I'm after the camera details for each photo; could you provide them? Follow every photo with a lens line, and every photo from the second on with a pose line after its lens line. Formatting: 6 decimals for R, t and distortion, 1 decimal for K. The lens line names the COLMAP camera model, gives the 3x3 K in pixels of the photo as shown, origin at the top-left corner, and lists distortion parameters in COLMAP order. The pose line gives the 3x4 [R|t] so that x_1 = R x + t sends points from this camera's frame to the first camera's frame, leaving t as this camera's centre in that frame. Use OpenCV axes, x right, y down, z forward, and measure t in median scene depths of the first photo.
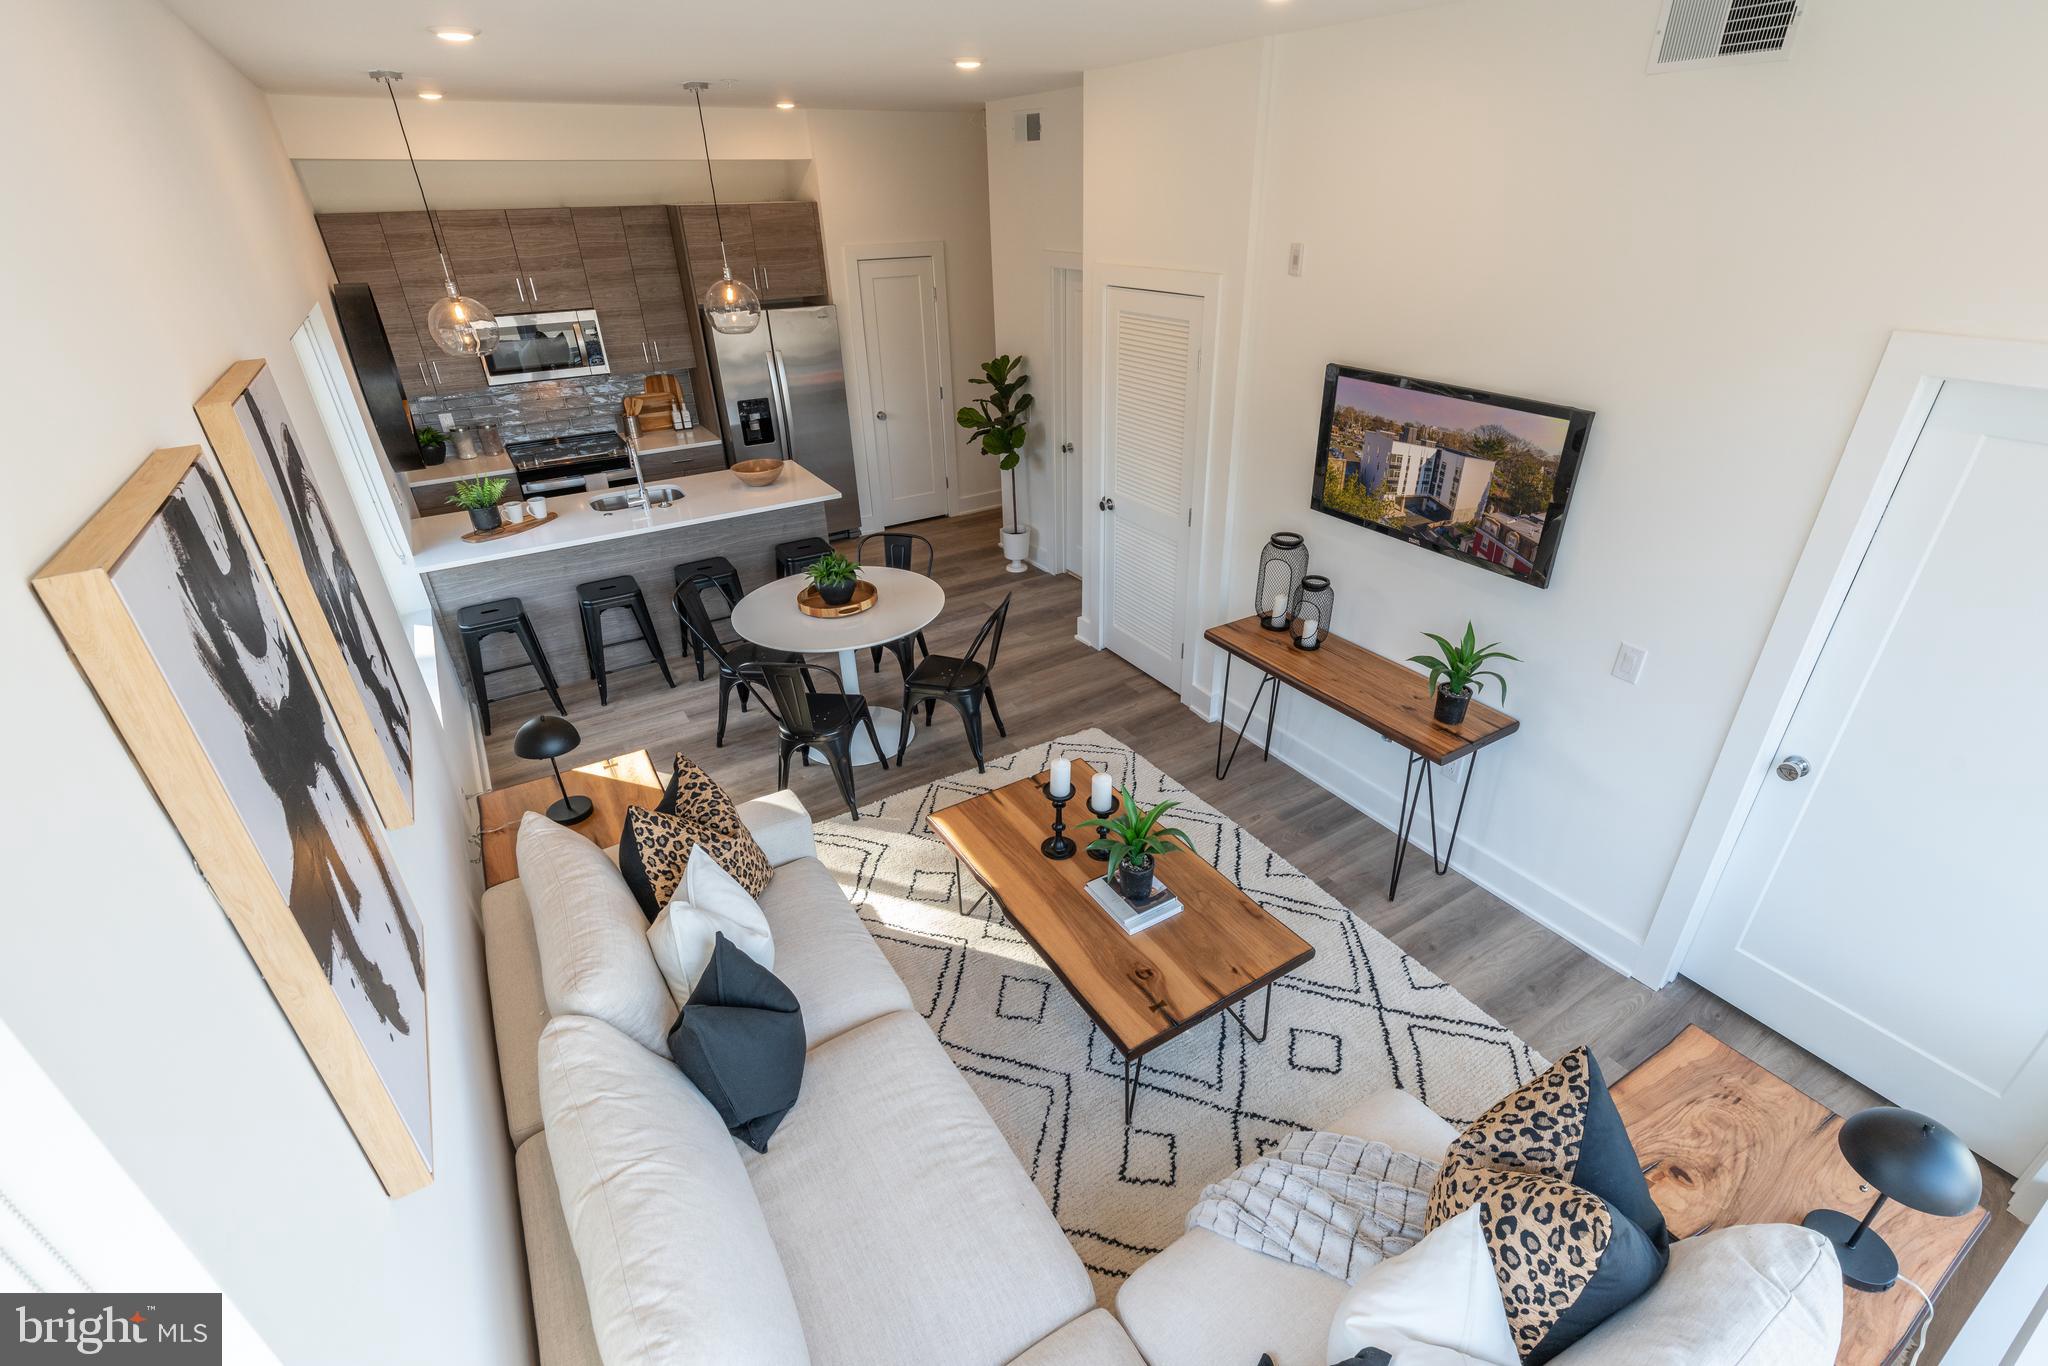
lens RADIAL K [[931.8, 0, 1039.8], [0, 931.8, 694.4], [0, 0, 1]] dist [0.002358, -0.001247]
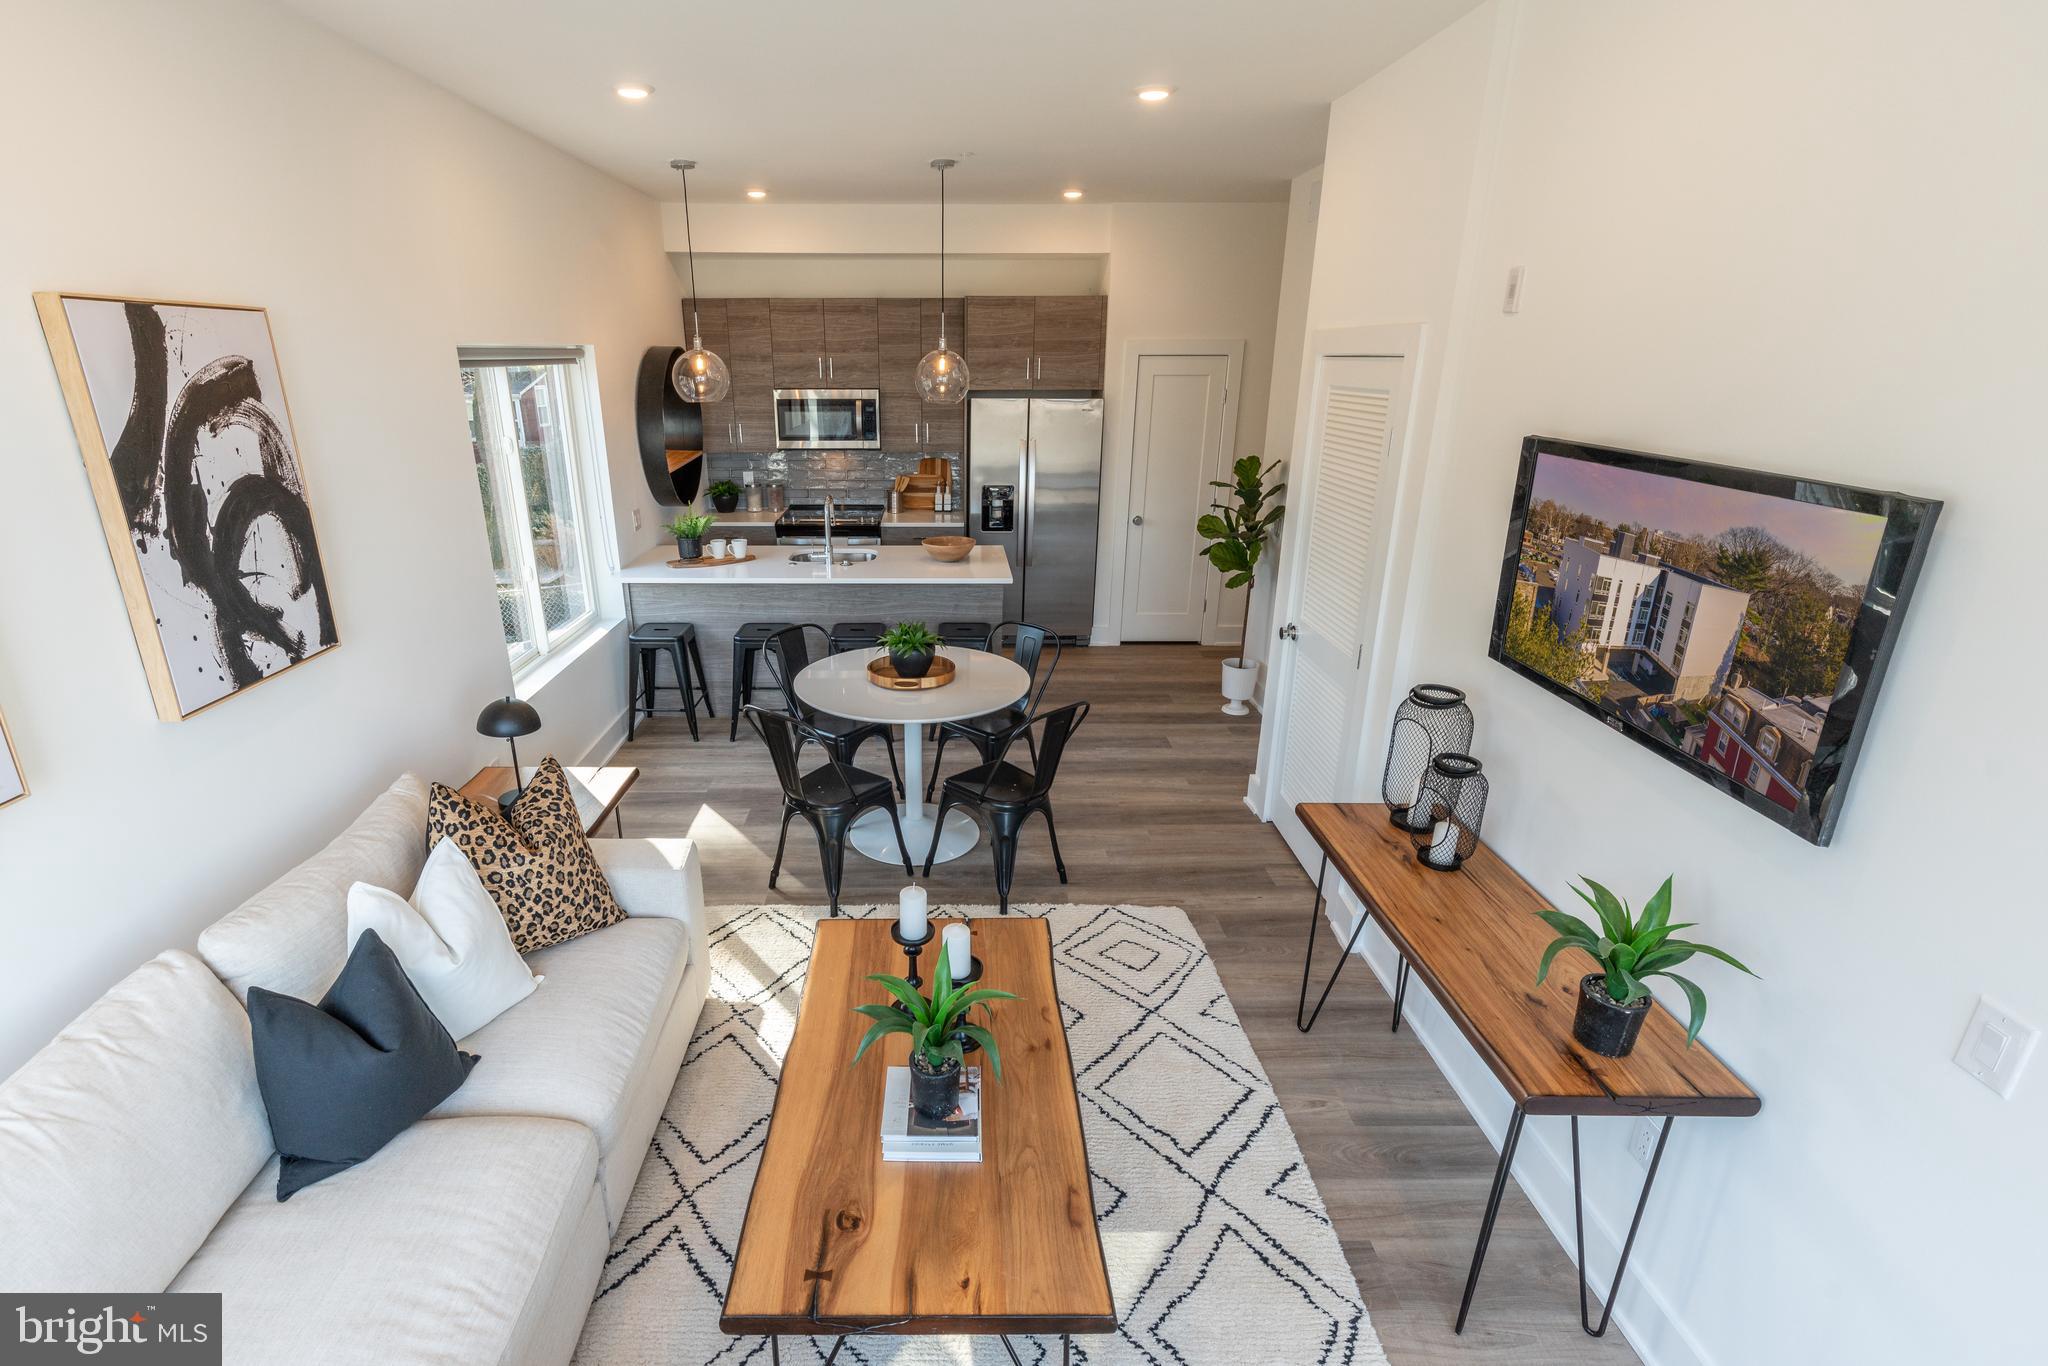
lens RADIAL K [[968.1, 0, 949.5], [0, 968.1, 688.4], [0, 0, 1]] dist [0.004362, -0.002563]
pose [[0.843670, 0.190827, -0.501802, 0.300139], [-0.270163, 0.958630, -0.089669, -0.015576], [0.463931, 0.211220, 0.860322, 0.238149]]
